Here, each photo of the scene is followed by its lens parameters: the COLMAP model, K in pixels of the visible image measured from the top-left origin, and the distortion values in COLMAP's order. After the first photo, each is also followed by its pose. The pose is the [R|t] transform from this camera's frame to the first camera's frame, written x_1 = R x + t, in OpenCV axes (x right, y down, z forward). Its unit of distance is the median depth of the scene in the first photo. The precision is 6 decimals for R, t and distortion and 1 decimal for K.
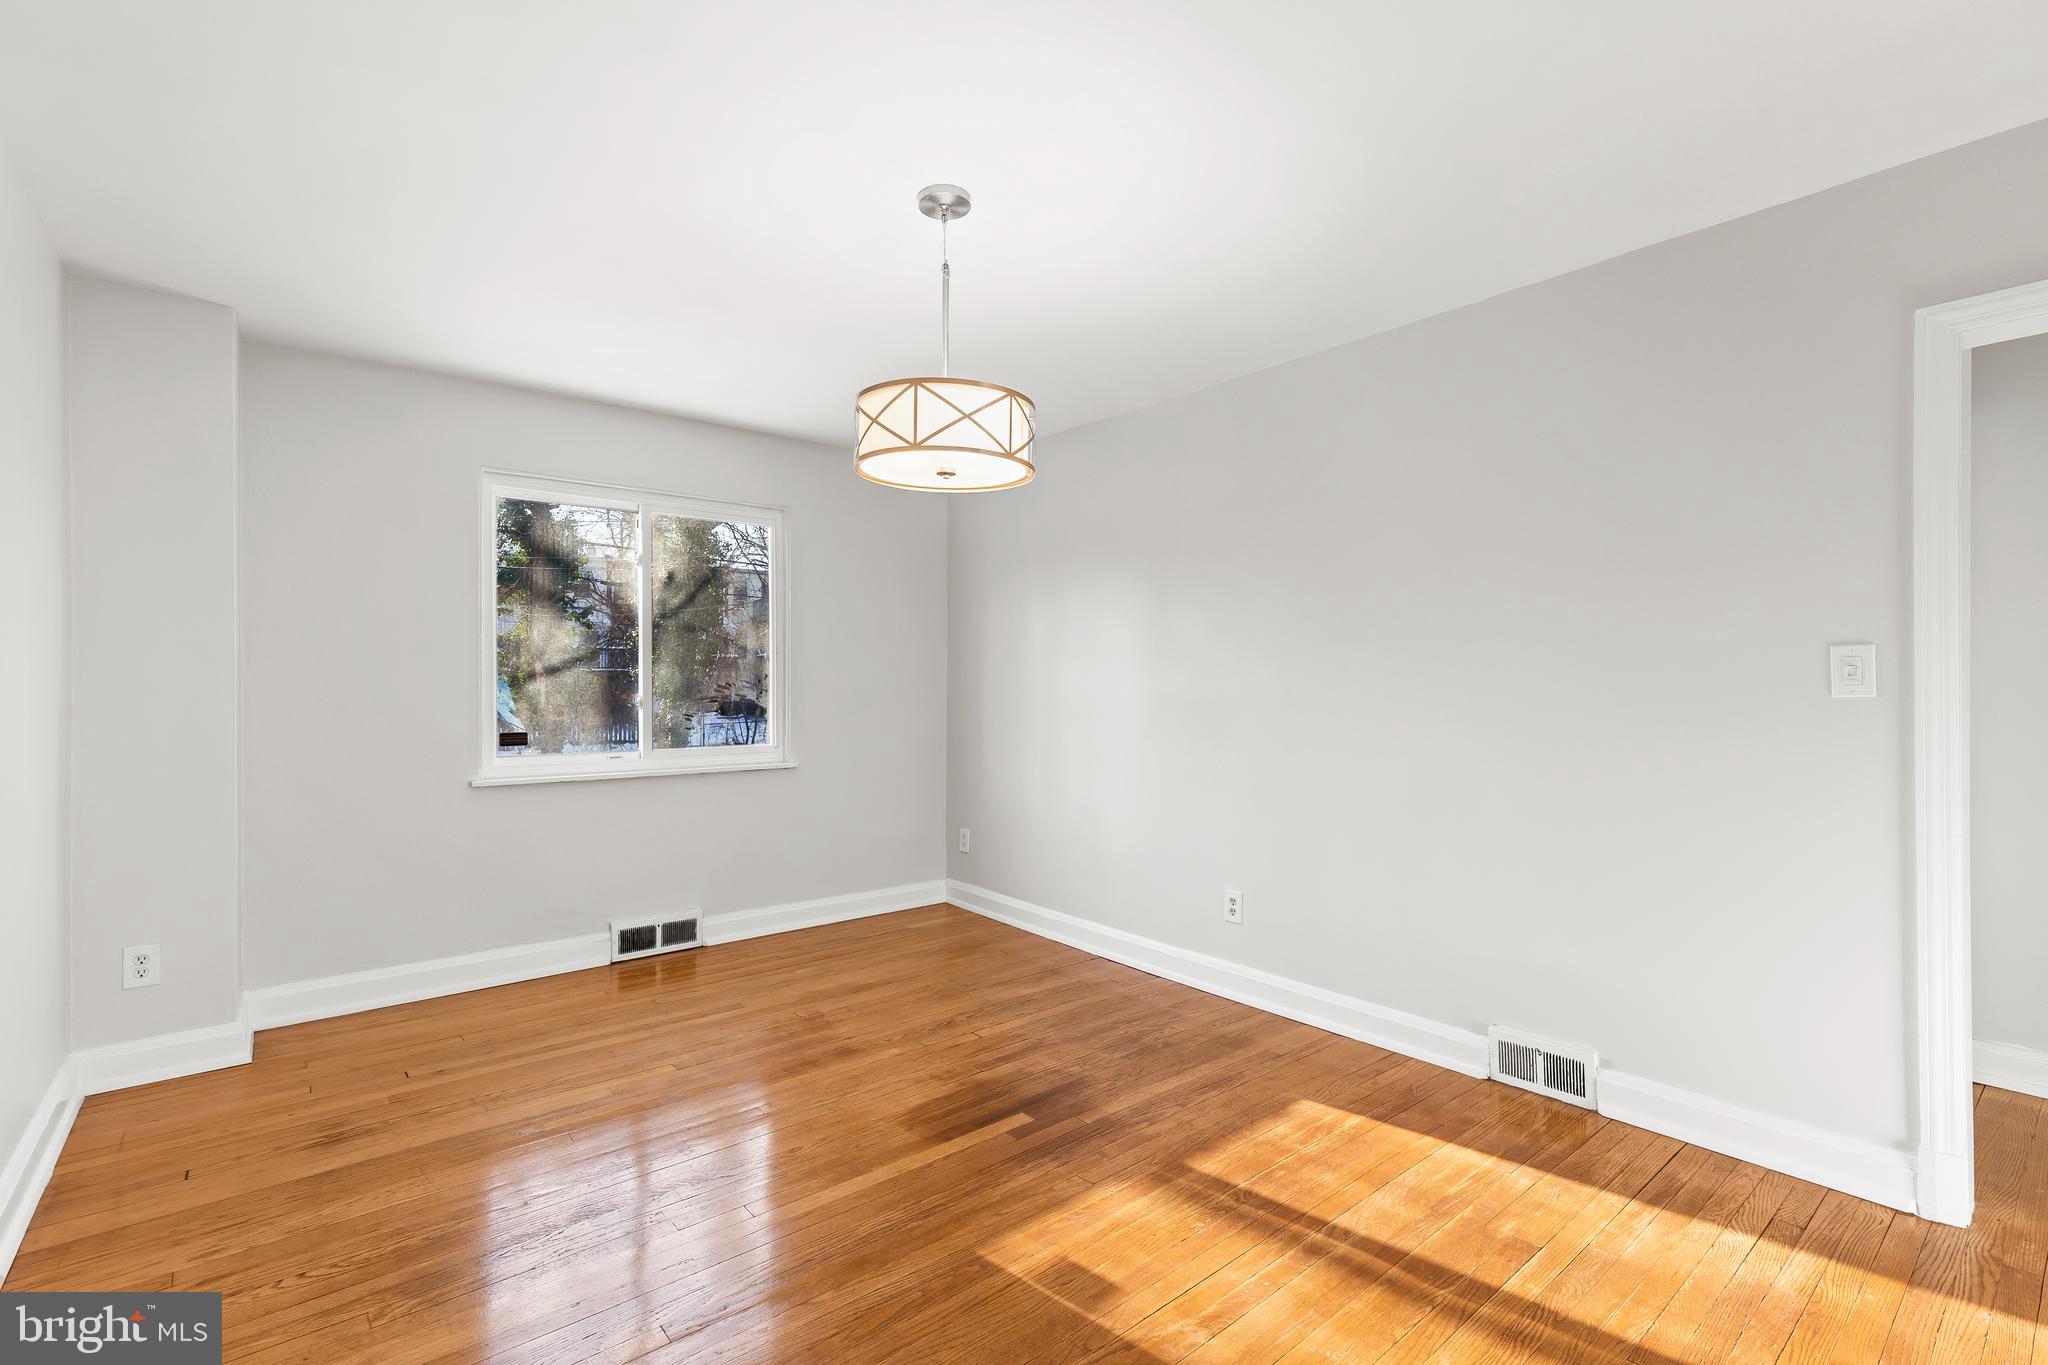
lens RADIAL K [[921.9, 0, 1016.1], [0, 921.9, 682.6], [0, 0, 1]] dist [0.019586, -0.000102]
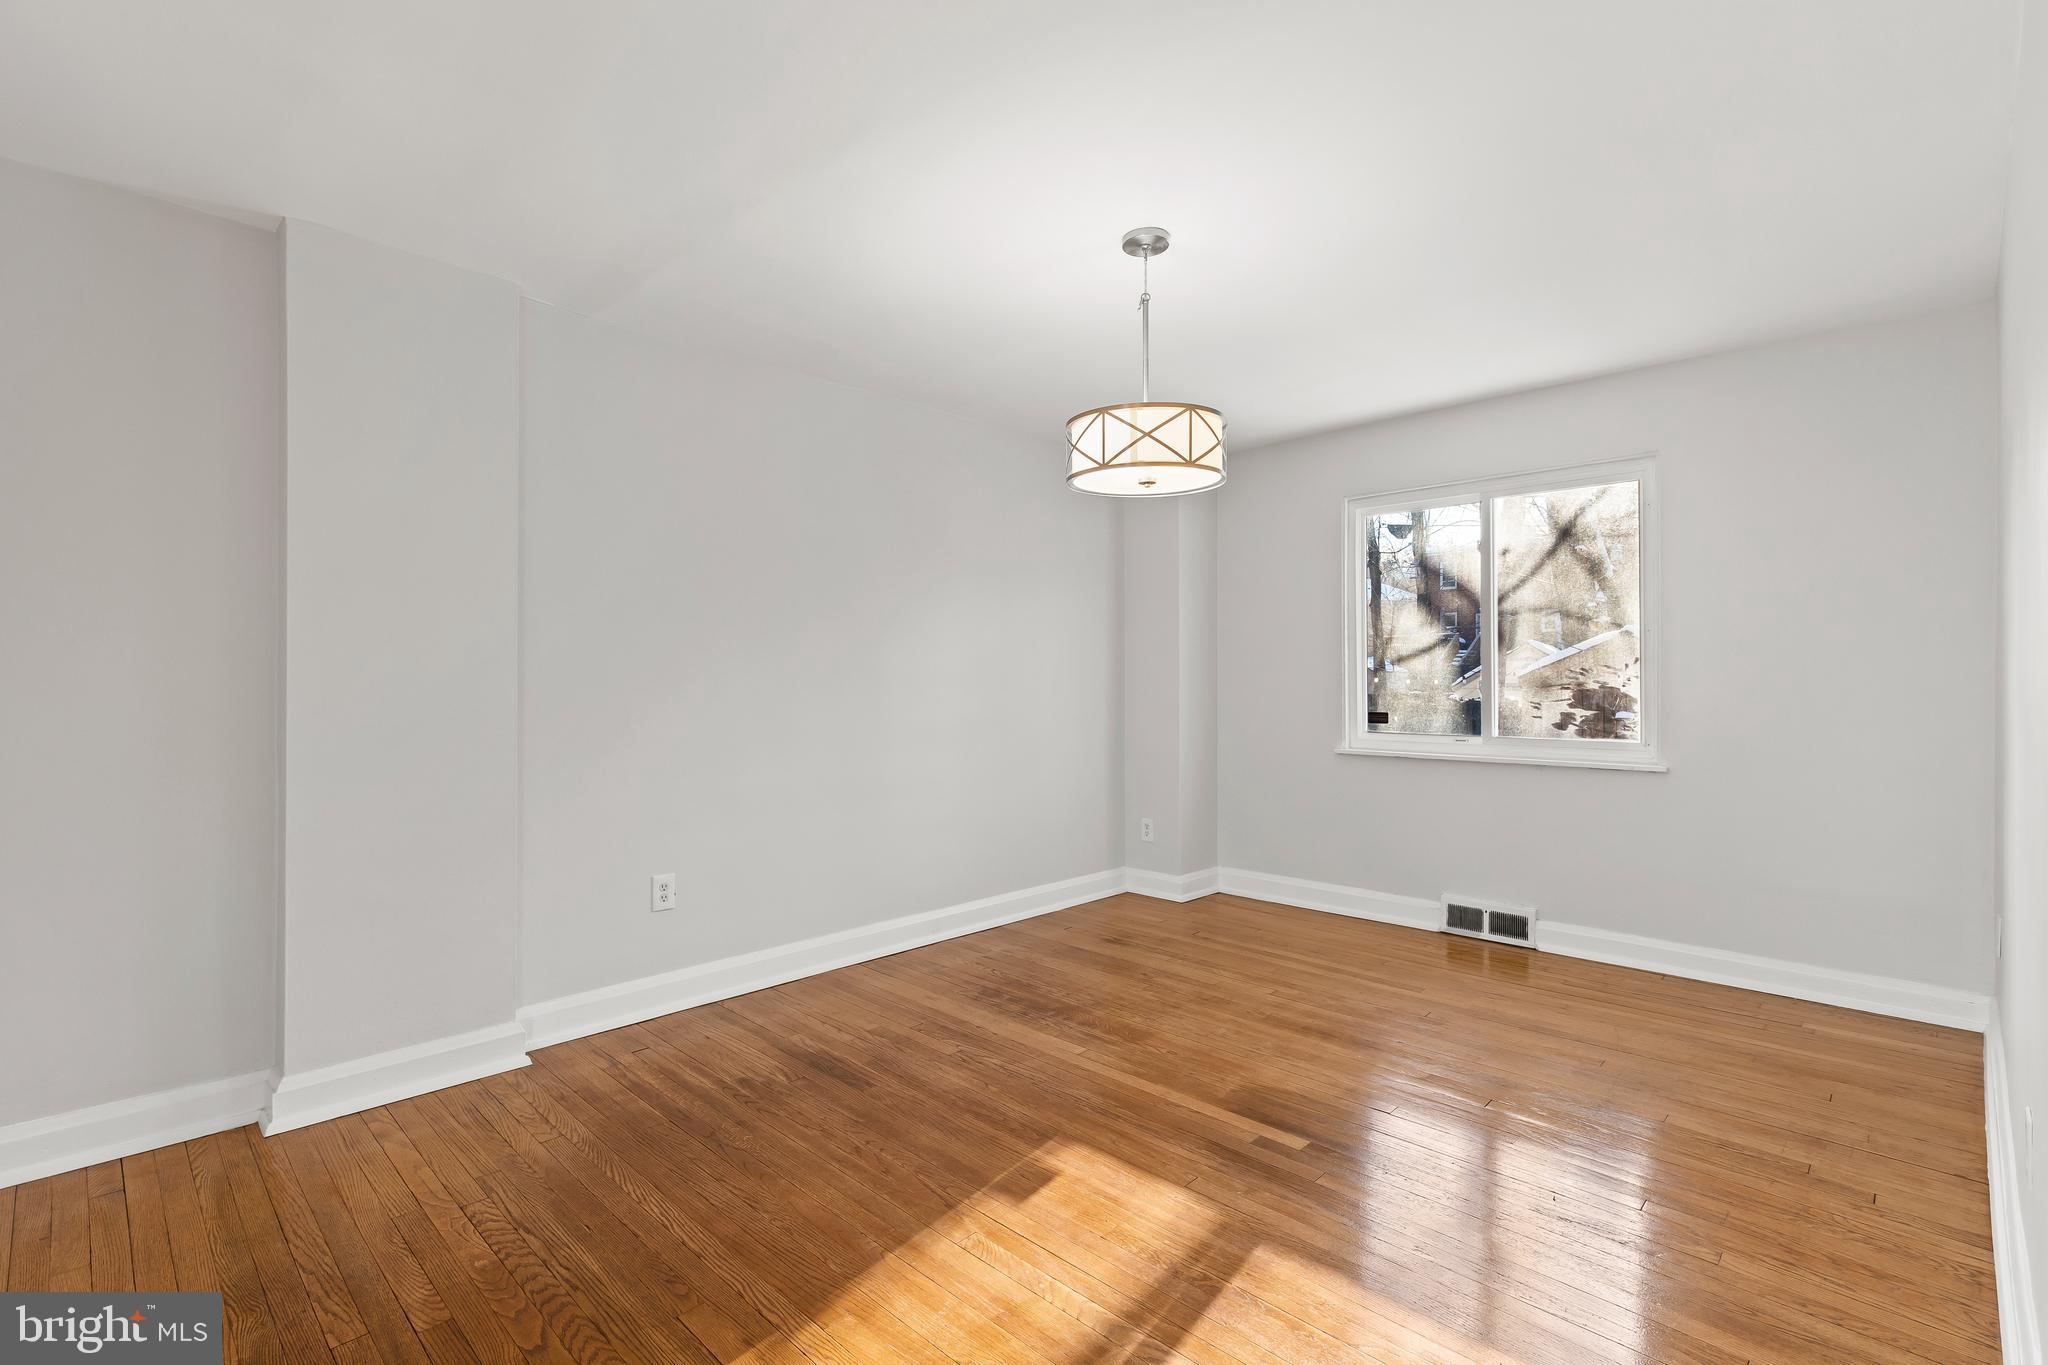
lens RADIAL K [[931.0, 0, 1033.7], [0, 931.0, 683.1], [0, 0, 1]] dist [0.003408, 0.000450]
pose [[0.108162, 0.003198, -0.994128, 0.893256], [0.007888, 0.999961, 0.004075, 0.012559], [0.994102, -0.008282, 0.108133, 0.648602]]
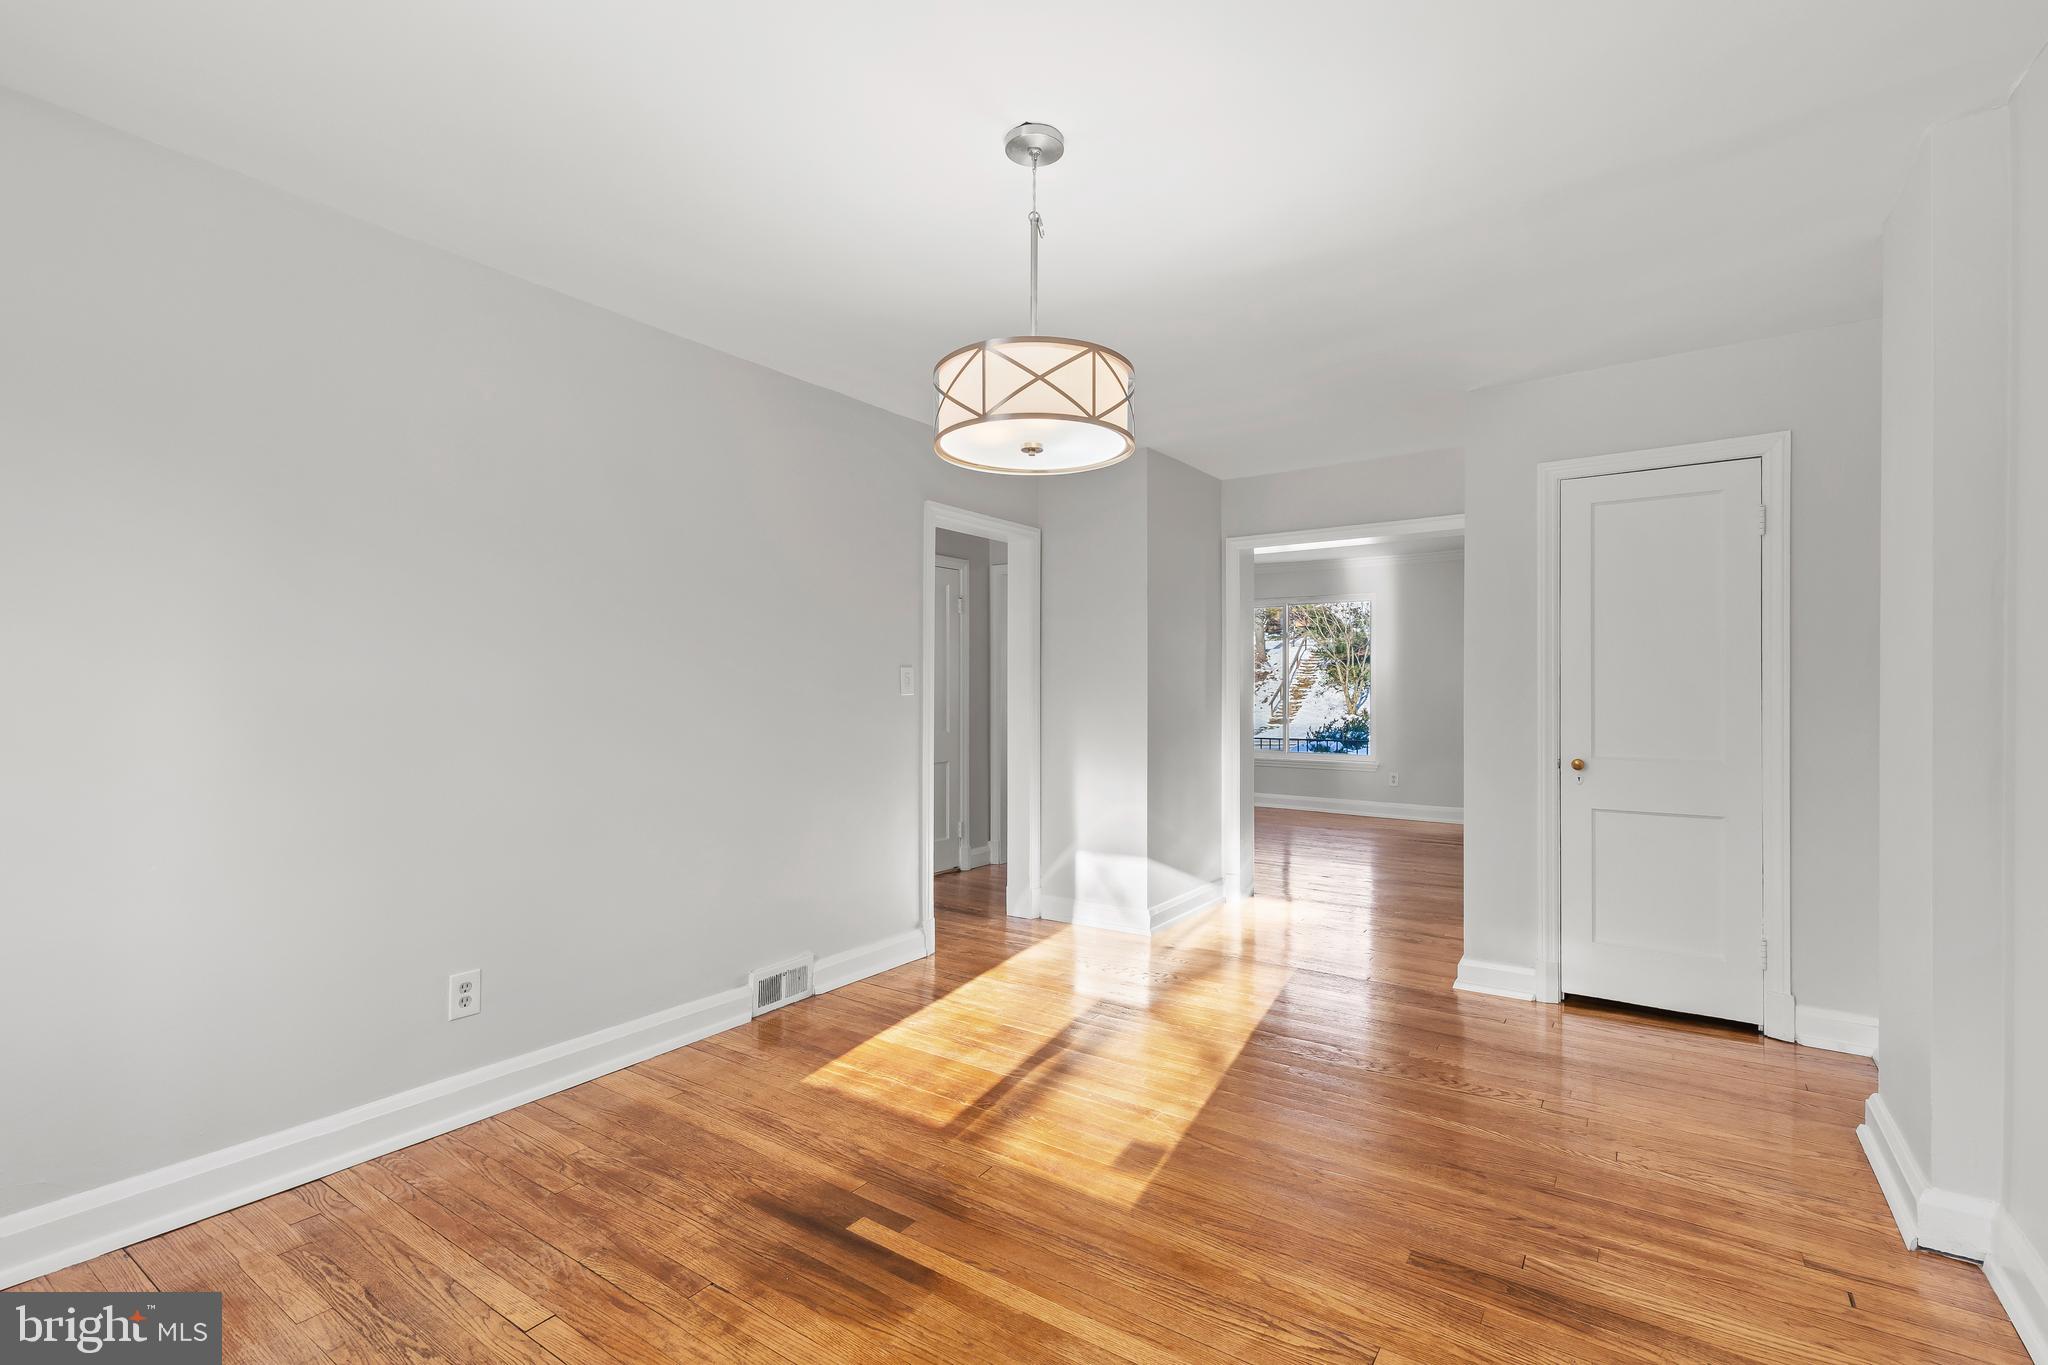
lens RADIAL K [[931.0, 0, 1033.7], [0, 931.0, 683.1], [0, 0, 1]] dist [0.003408, 0.000450]
pose [[-0.274257, 0.008249, 0.961621, -0.817582], [-0.006867, 0.999921, -0.010536, 0.007780], [-0.961632, -0.009493, -0.274178, 1.086501]]
